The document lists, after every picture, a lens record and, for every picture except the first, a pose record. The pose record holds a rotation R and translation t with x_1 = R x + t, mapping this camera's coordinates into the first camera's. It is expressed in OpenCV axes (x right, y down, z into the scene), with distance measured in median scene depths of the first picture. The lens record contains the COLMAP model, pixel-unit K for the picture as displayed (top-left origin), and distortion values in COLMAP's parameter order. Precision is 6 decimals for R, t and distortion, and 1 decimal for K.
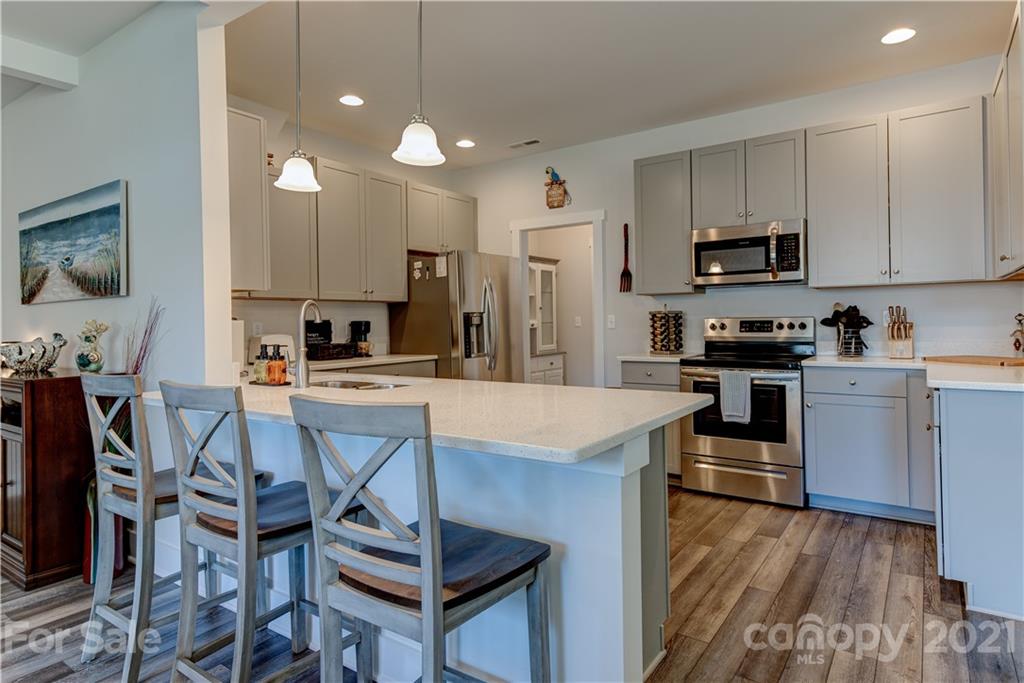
lens RADIAL K [[584.5, 0, 519.0], [0, 584.5, 316.8], [0, 0, 1]] dist [0.019517, -0.002386]
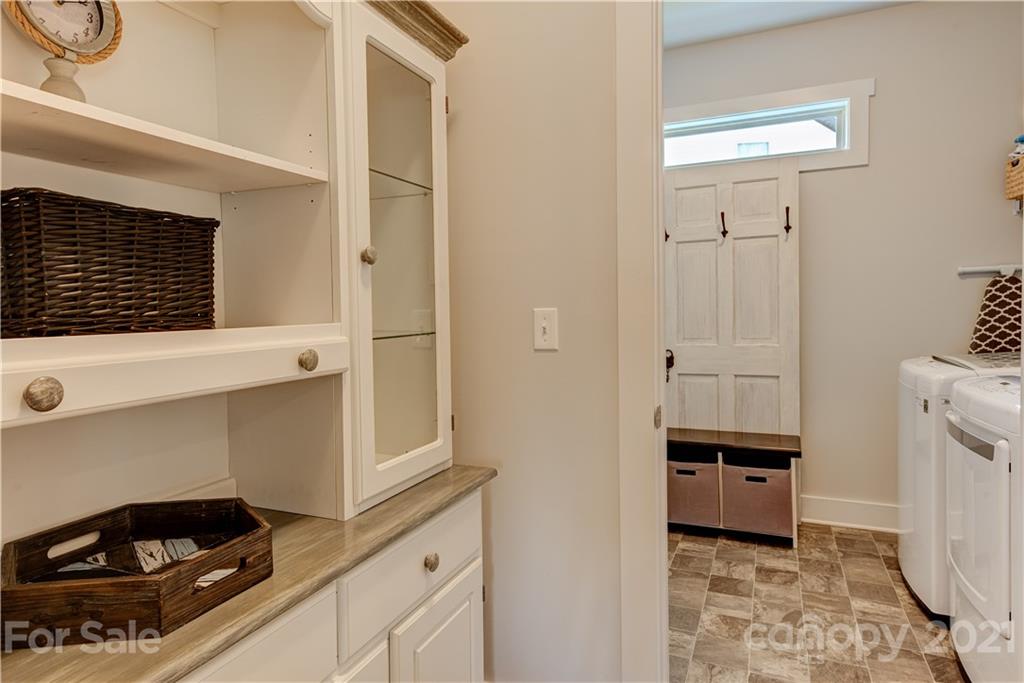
lens RADIAL K [[608.0, 0, 507.4], [0, 608.0, 336.7], [0, 0, 1]] dist [0.007718, 0.000427]
pose [[0.981685, -0.006817, 0.190387, 0.068325], [0.000154, 0.999388, 0.034991, 0.003933], [-0.190509, -0.034321, 0.981085, 1.275017]]
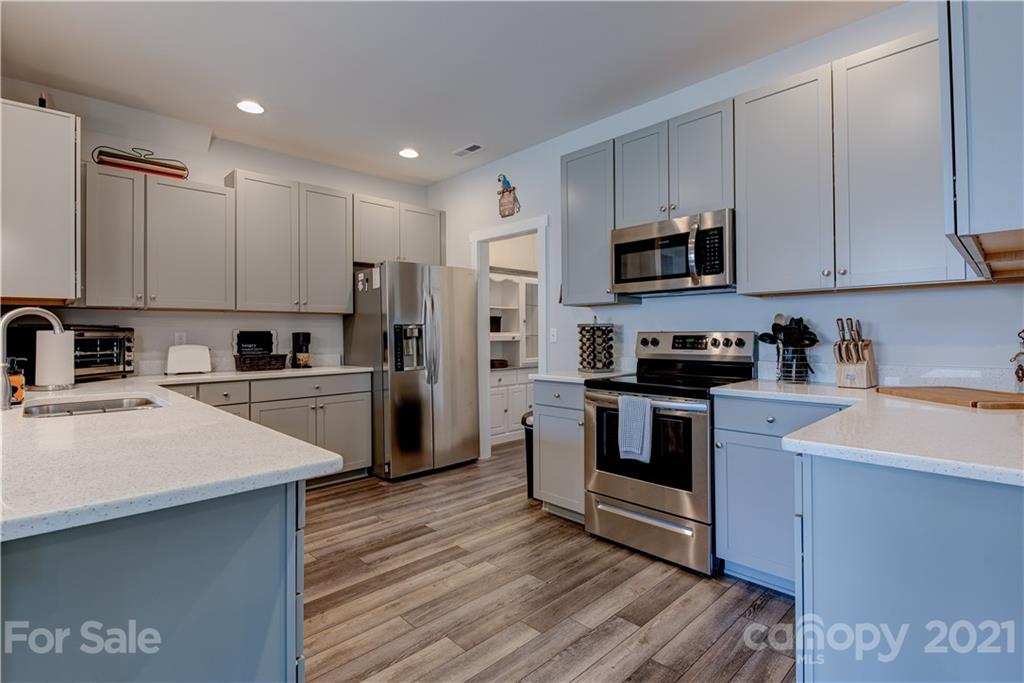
lens RADIAL K [[491.7, 0, 525.2], [0, 491.7, 327.5], [0, 0, 1]] dist [-0.001465, -0.002212]
pose [[0.983265, 0.006275, -0.182071, 0.301552], [-0.007127, 0.999966, -0.004026, -0.000500], [0.182040, 0.005256, 0.983277, 0.263269]]
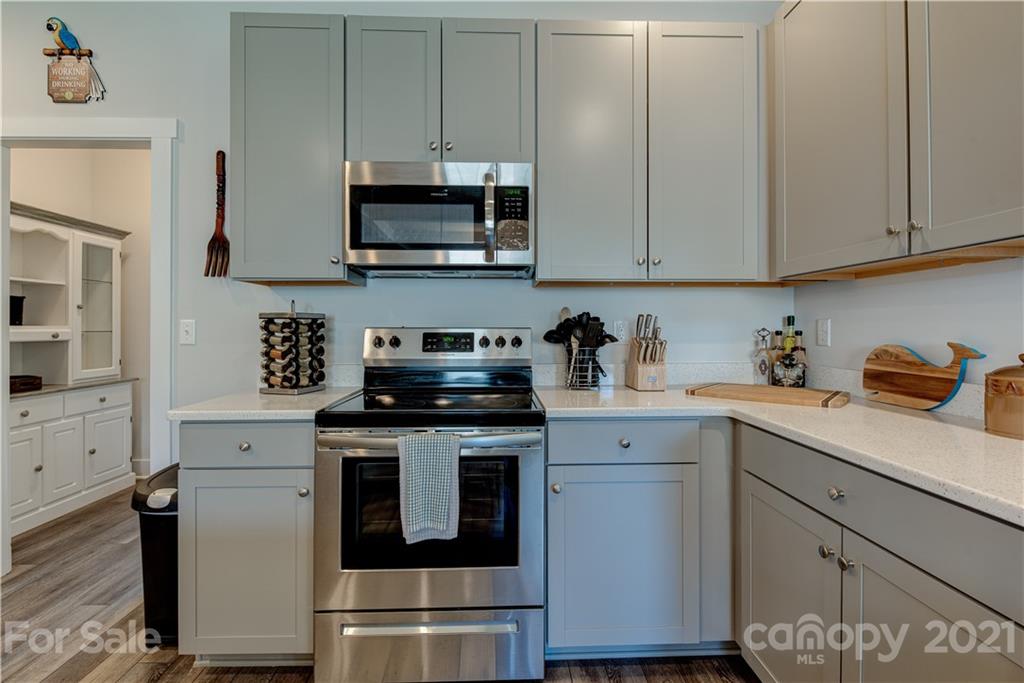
lens RADIAL K [[471.8, 0, 515.2], [0, 471.8, 326.5], [0, 0, 1]] dist [0.000596, -0.003535]
pose [[0.801378, 0.018191, 0.597882, 0.164987], [-0.016146, 0.999831, -0.008780, 0.003086], [-0.597941, -0.002617, 0.801536, 0.562485]]
